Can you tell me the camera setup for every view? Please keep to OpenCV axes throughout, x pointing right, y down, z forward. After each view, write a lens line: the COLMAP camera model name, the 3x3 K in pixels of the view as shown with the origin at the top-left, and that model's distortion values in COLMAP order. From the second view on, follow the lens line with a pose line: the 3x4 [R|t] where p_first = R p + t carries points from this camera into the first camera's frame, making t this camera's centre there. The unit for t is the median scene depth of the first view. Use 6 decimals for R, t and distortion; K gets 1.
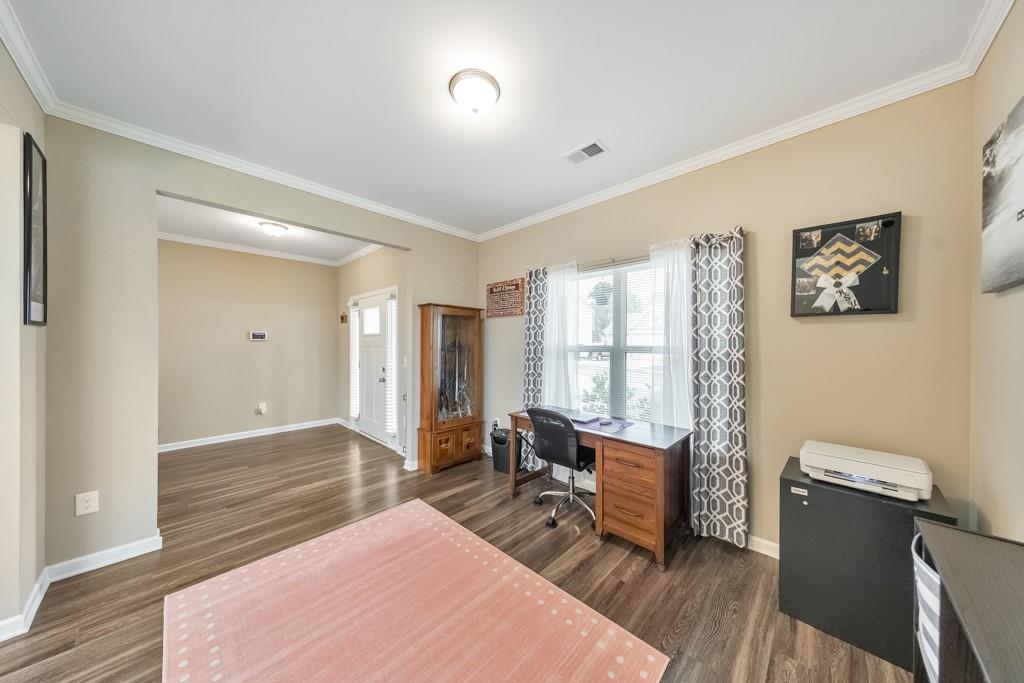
lens RADIAL K [[324.7, 0, 517.6], [0, 324.7, 342.3], [0, 0, 1]] dist [0.002753, -0.000039]
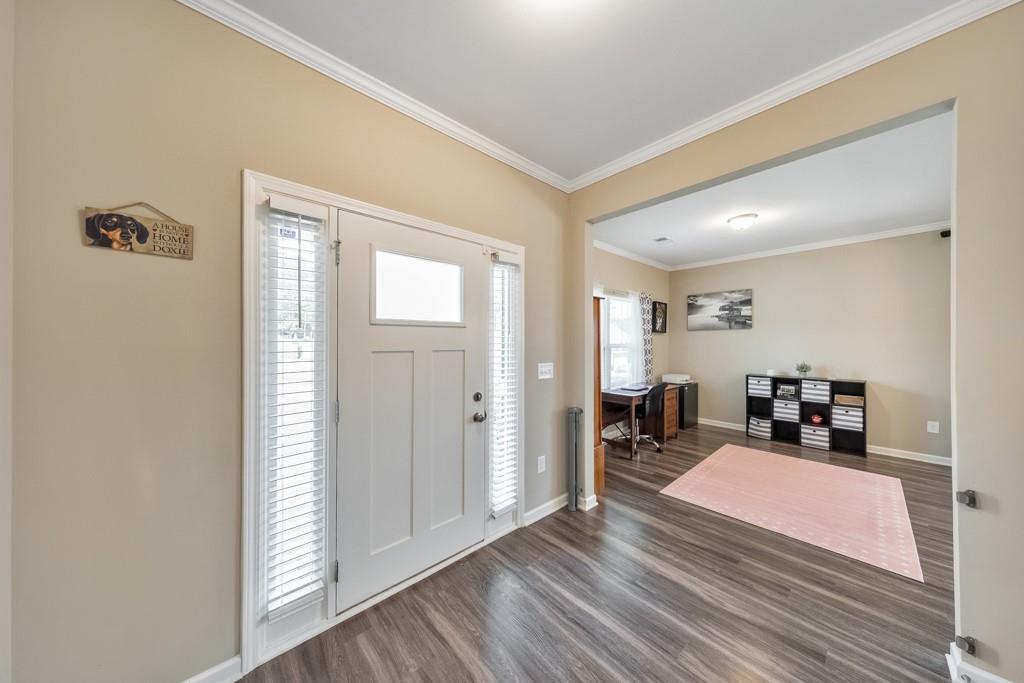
lens RADIAL K [[324.7, 0, 517.4], [0, 324.7, 341.0], [0, 0, 1]] dist [0.002753, -0.000039]
pose [[0.070886, 0.004242, 0.997475, -1.514600], [0.001310, 0.999990, -0.004346, 0.001283], [-0.997484, 0.001614, 0.070880, 1.517550]]
